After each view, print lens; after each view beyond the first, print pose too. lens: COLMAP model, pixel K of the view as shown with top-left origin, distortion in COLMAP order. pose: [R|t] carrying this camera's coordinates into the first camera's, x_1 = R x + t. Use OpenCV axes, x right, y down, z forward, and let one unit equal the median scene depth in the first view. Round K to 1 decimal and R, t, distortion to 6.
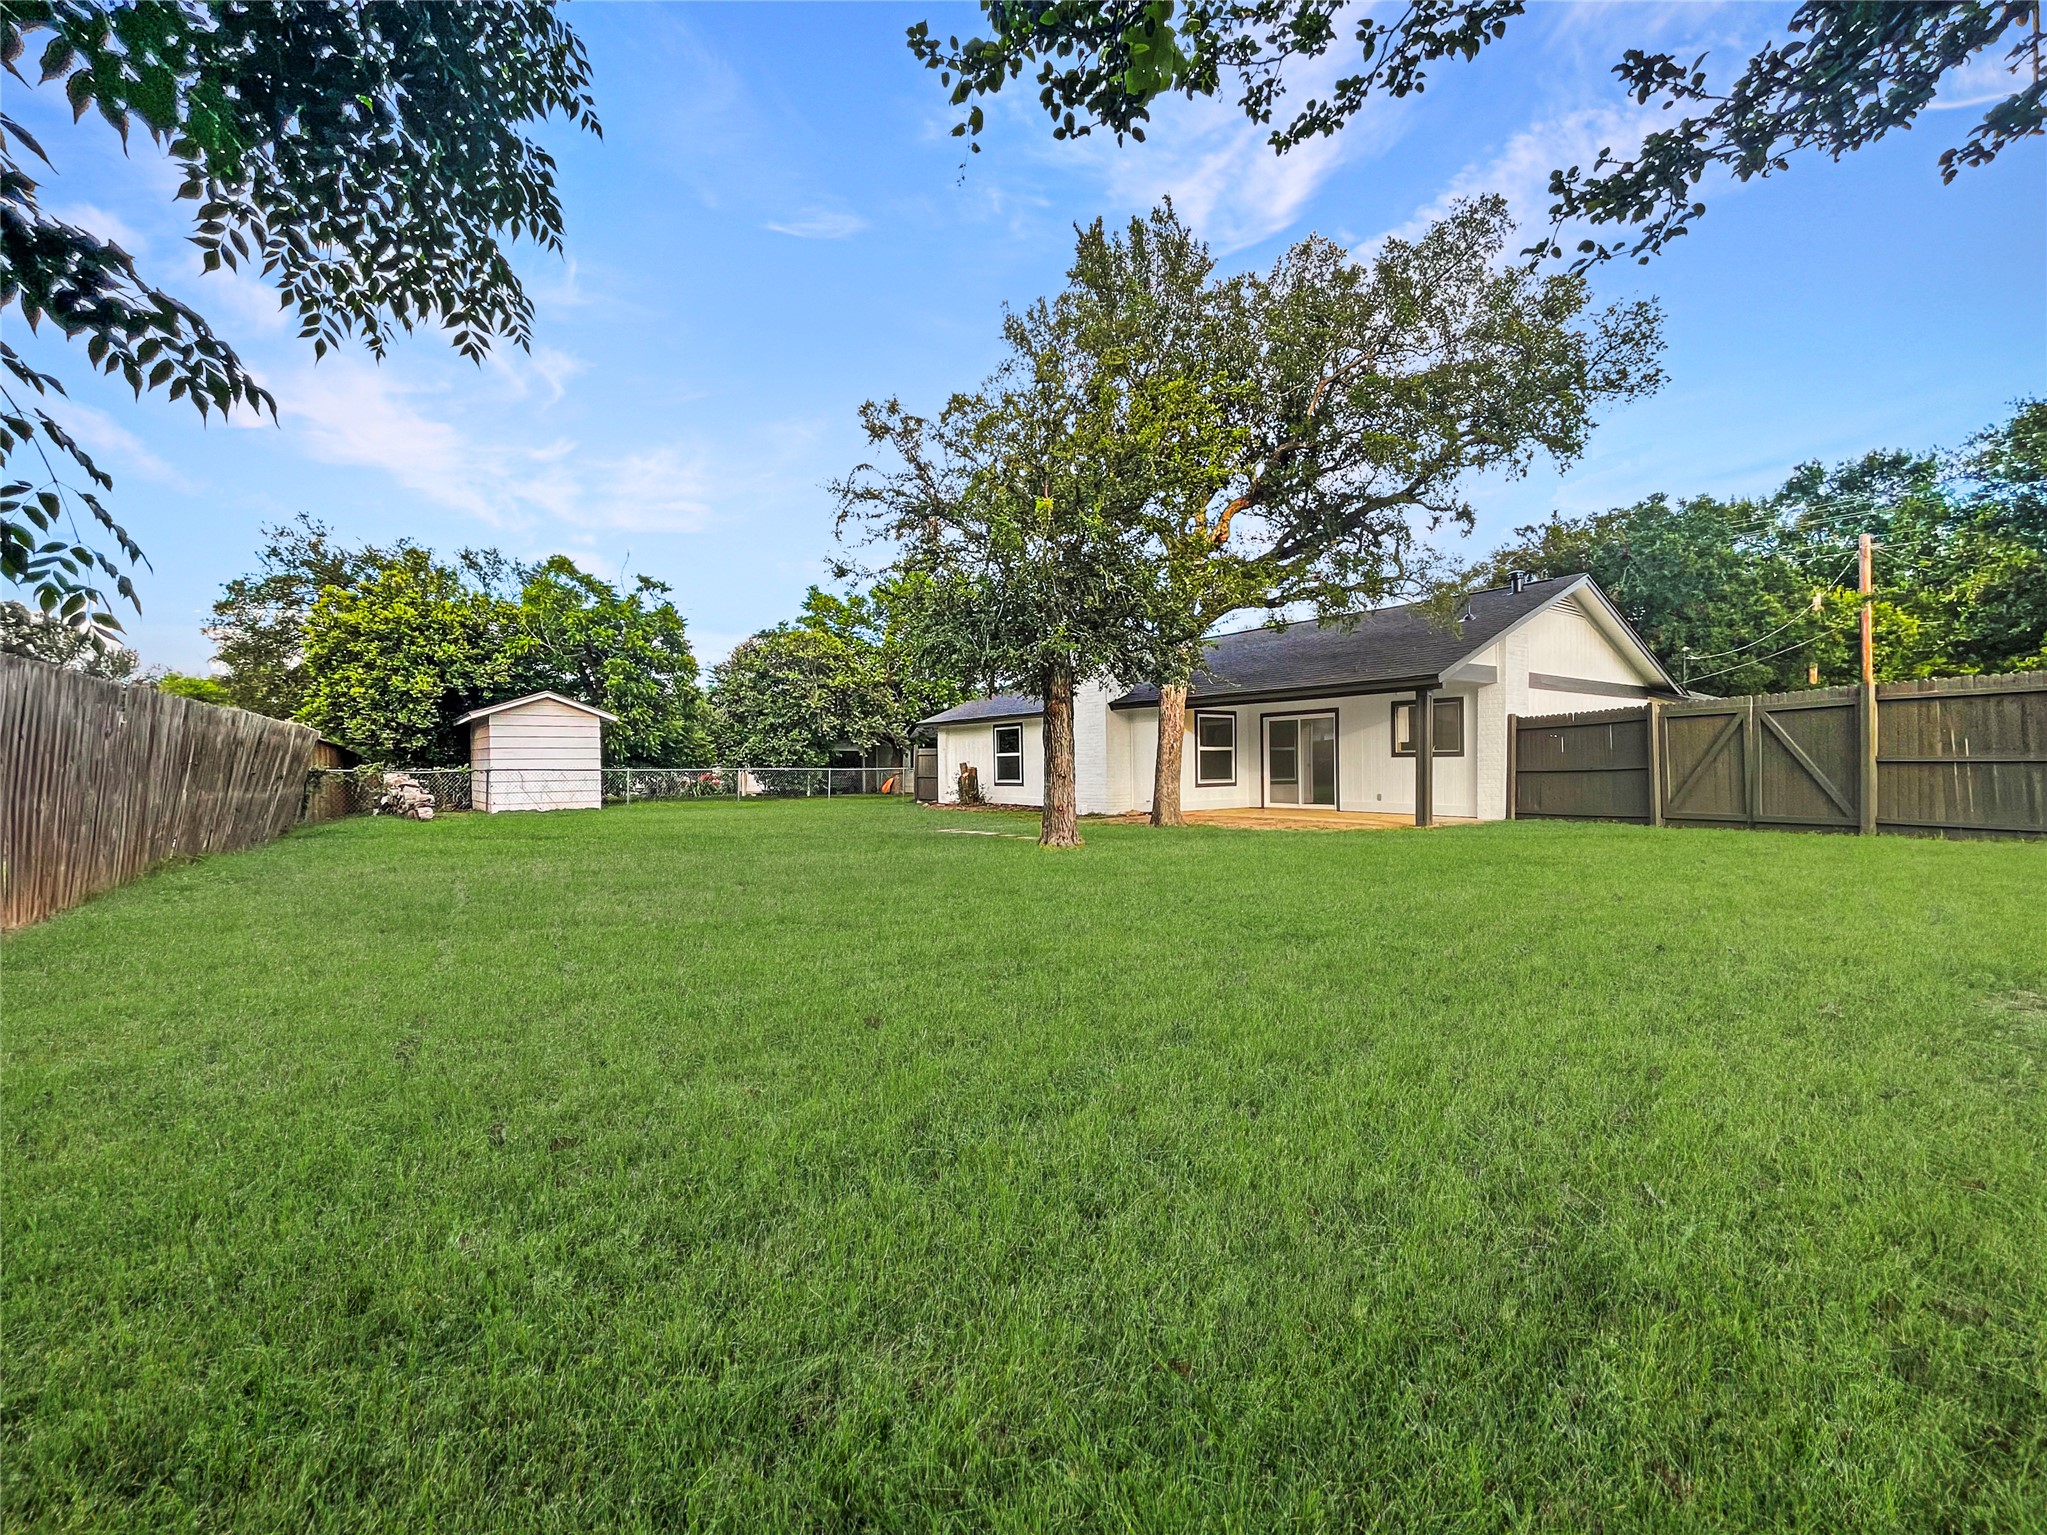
lens RADIAL K [[861.0, 0, 1025.0], [0, 861.0, 730.1], [0, 0, 1]] dist [0.001880, 0.000960]
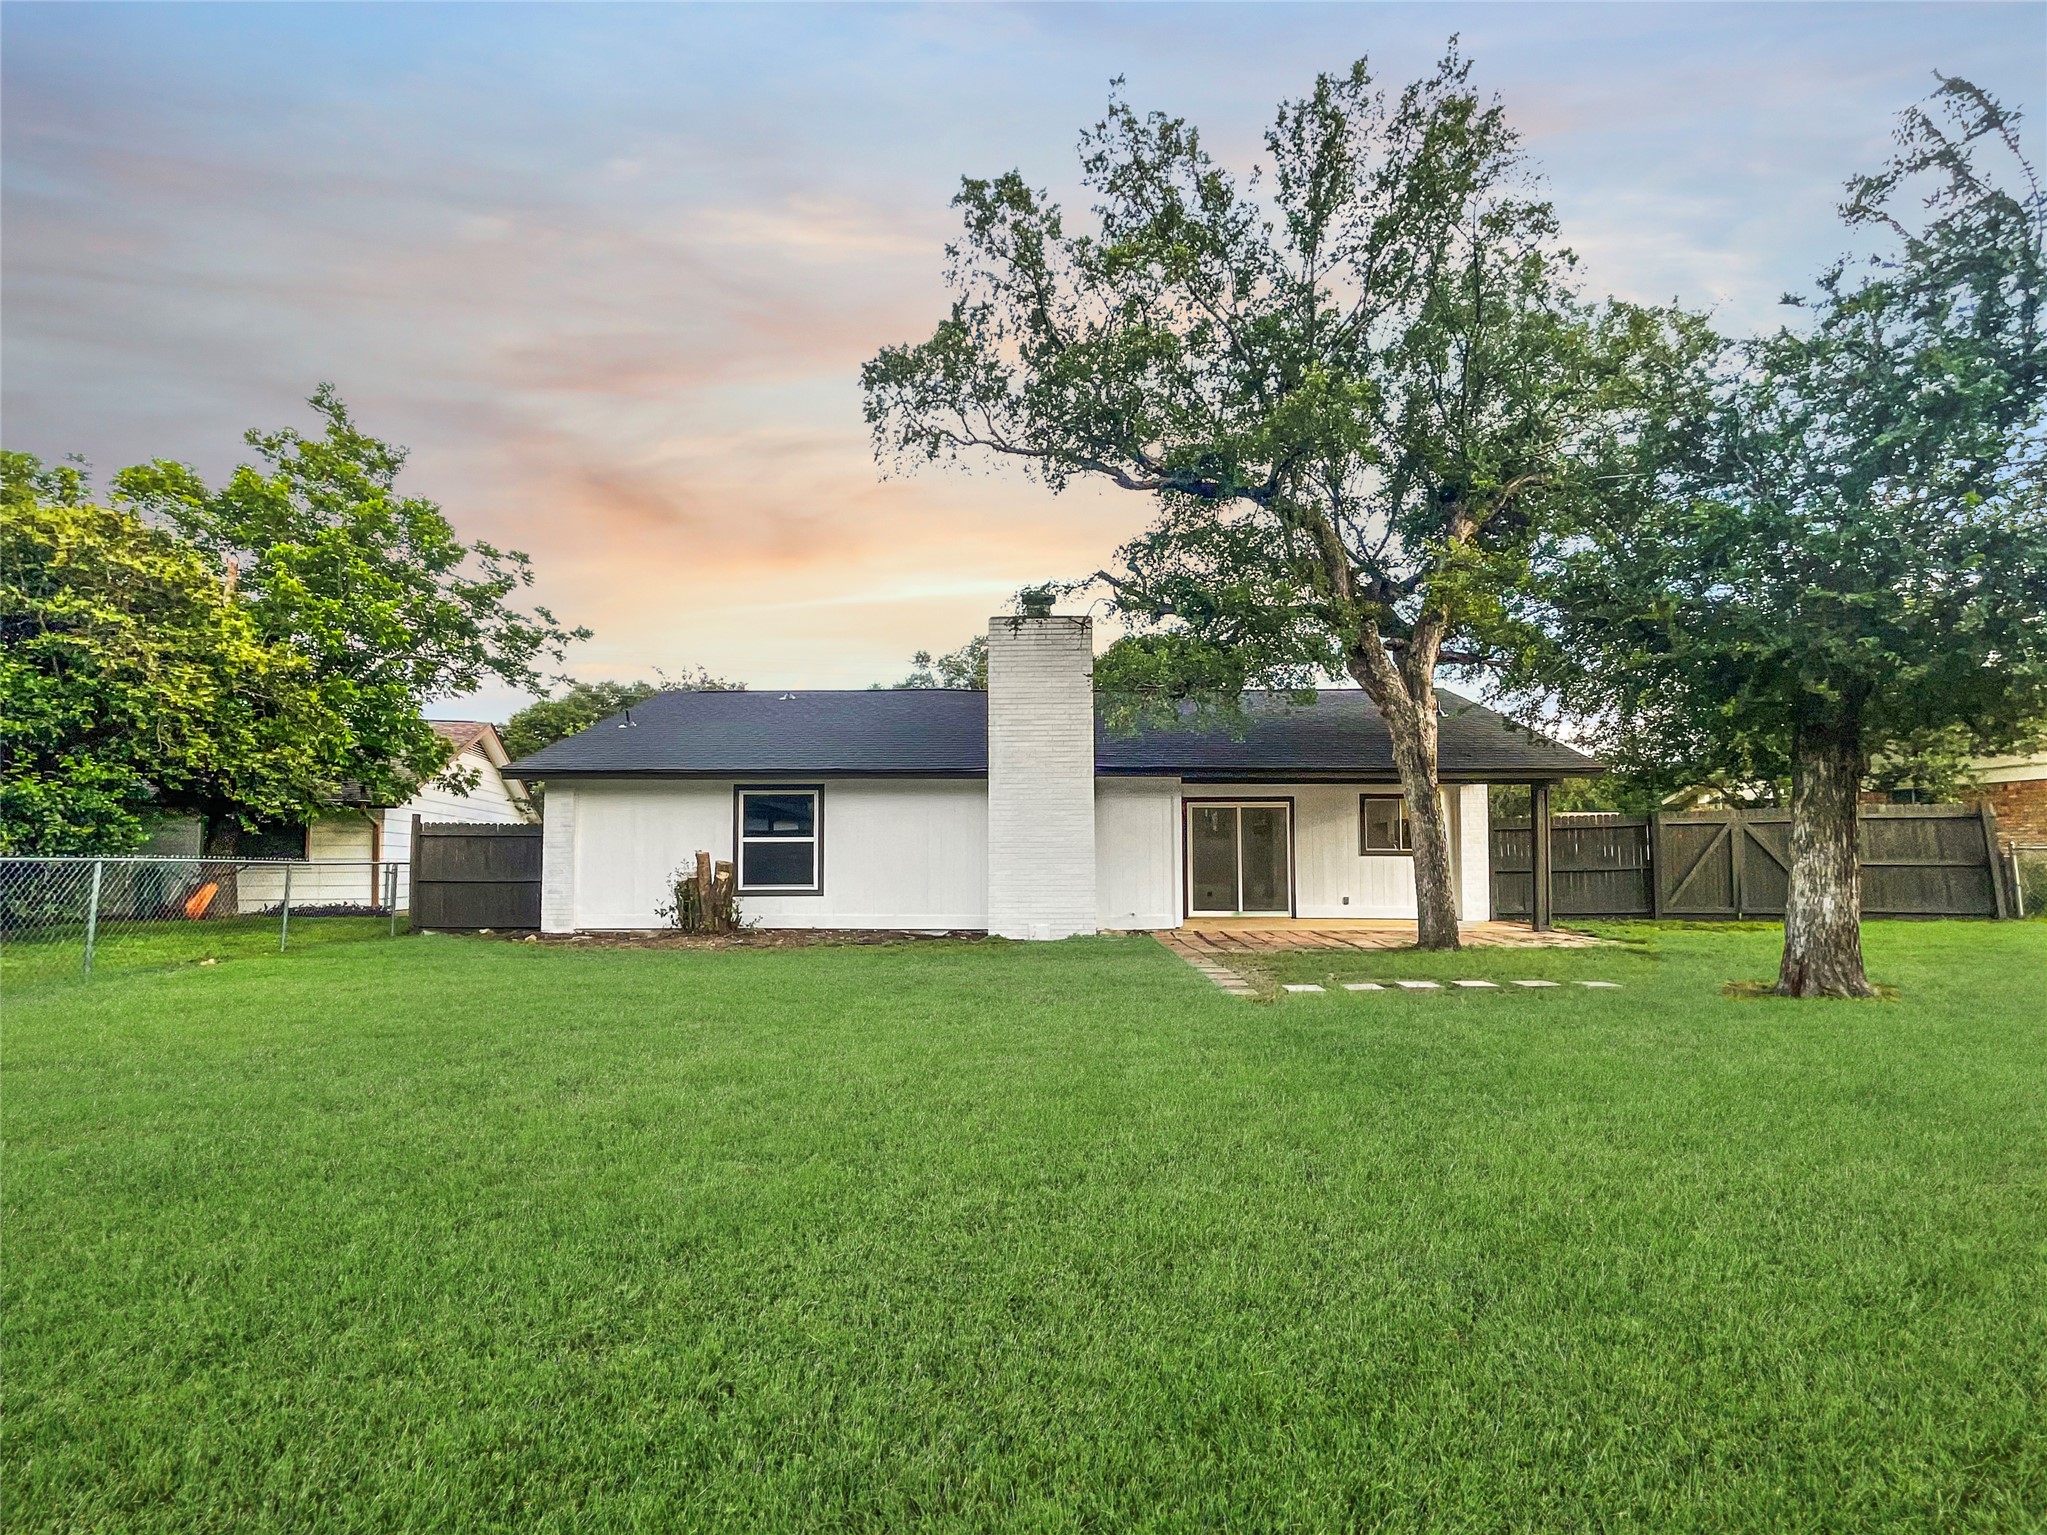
lens RADIAL K [[861.0, 0, 1025.0], [0, 861.0, 730.1], [0, 0, 1]] dist [0.001880, 0.000960]
pose [[0.615676, 0.134801, 0.776383, -0.482299], [-0.039301, 0.989286, -0.140600, 0.040111], [-0.787018, 0.056051, 0.614378, 0.677317]]
